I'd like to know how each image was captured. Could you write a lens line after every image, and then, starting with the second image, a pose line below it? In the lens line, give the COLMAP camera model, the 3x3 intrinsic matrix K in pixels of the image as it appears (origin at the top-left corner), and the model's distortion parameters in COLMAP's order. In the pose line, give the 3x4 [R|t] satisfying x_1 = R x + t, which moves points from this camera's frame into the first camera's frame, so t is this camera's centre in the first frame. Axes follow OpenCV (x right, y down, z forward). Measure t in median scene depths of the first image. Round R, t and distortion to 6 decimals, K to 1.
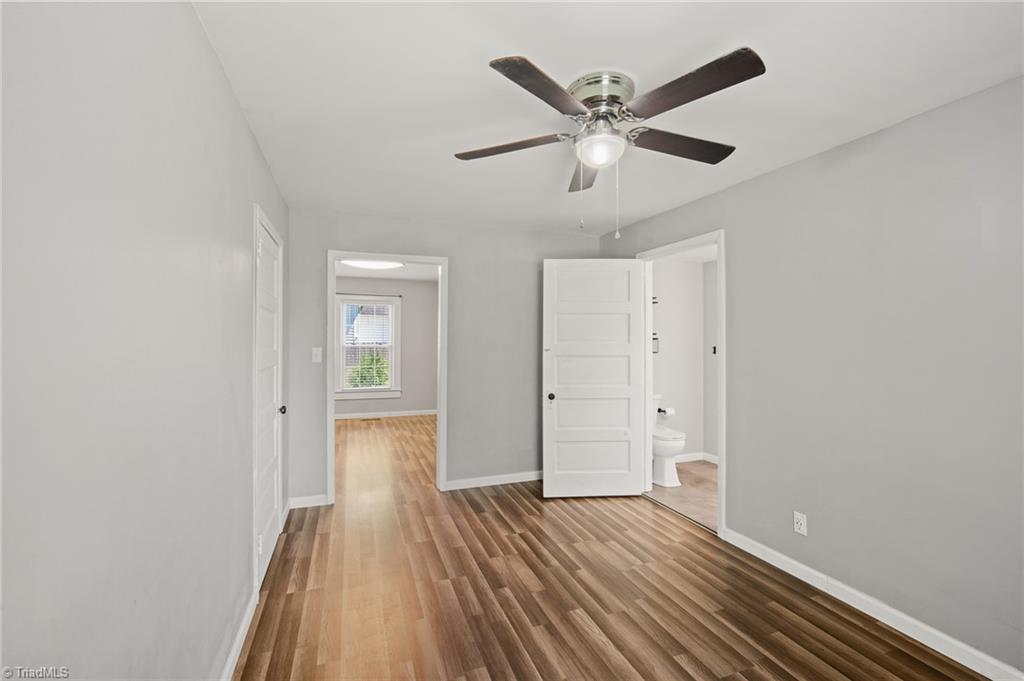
lens RADIAL K [[453.7, 0, 514.8], [0, 453.7, 335.3], [0, 0, 1]] dist [-0.005417, -0.000297]
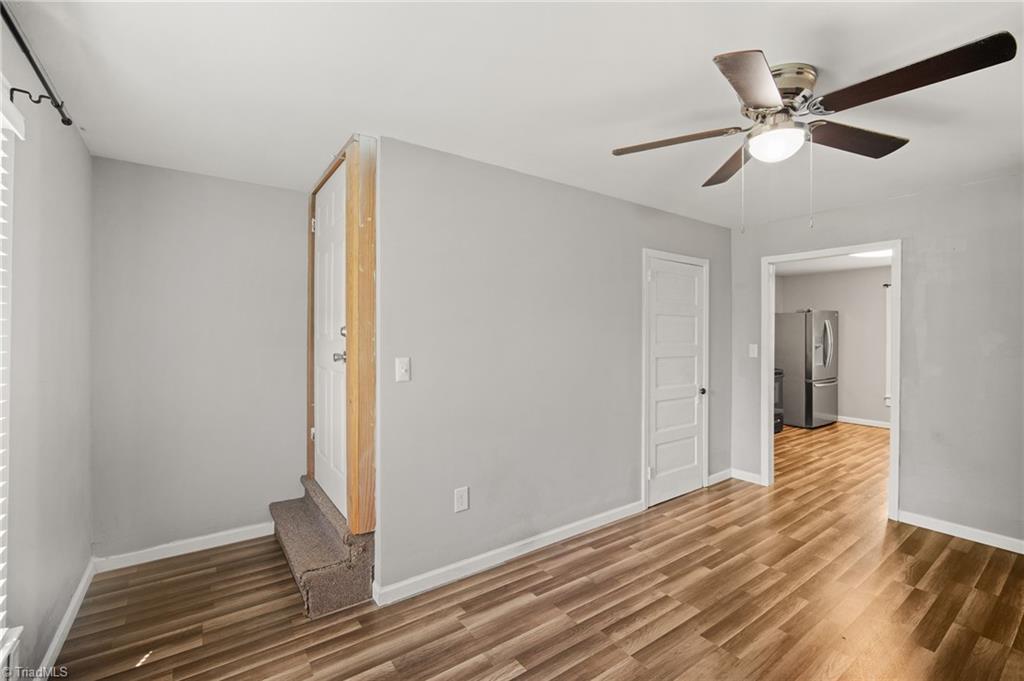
lens RADIAL K [[453.7, 0, 513.2], [0, 453.7, 337.2], [0, 0, 1]] dist [-0.005417, -0.000297]
pose [[0.275949, 0.011916, -0.961098, 0.558712], [-0.004614, 0.999928, 0.011073, -0.001422], [0.961161, 0.001379, 0.275984, 0.115307]]
